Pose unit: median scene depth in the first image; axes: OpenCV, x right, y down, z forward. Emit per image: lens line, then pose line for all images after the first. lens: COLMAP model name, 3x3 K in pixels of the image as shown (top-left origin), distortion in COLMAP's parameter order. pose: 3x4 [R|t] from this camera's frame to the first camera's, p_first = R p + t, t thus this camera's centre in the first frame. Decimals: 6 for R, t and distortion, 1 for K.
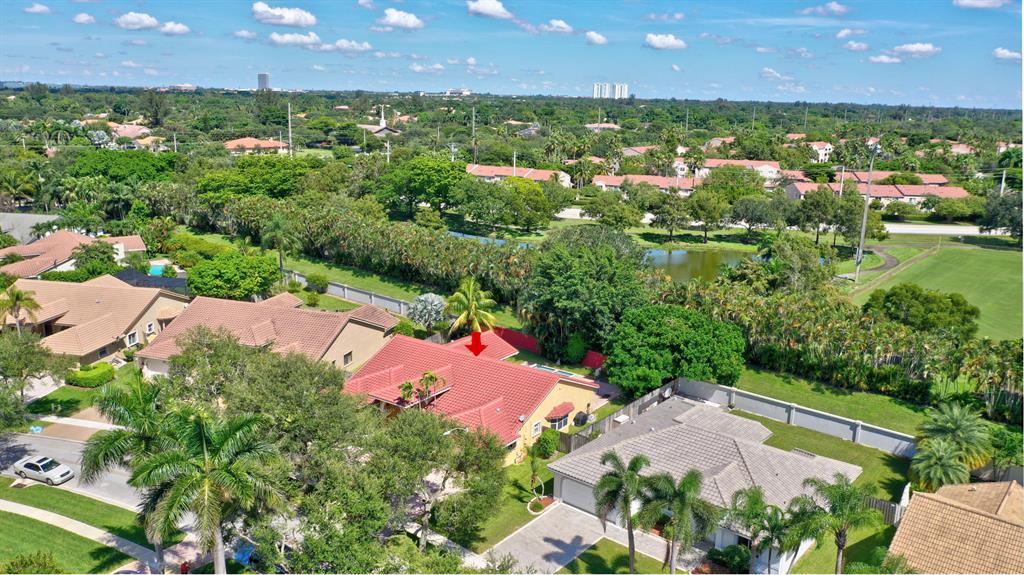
lens RADIAL K [[798.8, 0, 512.0], [0, 798.8, 287.5], [0, 0, 1]] dist [-0.014753, -0.003660]
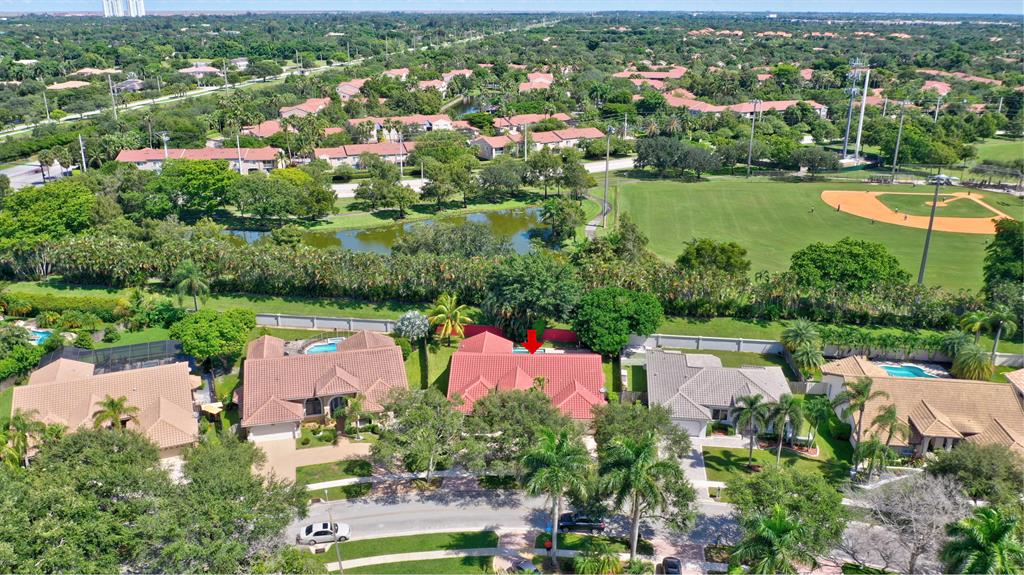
lens RADIAL K [[798.8, 0, 512.0], [0, 798.8, 287.5], [0, 0, 1]] dist [-0.014753, -0.003660]
pose [[0.842596, -0.199979, 0.500041, -0.691558], [0.145286, 0.978483, 0.146506, -0.221817], [-0.518579, -0.050796, 0.853519, -0.150296]]
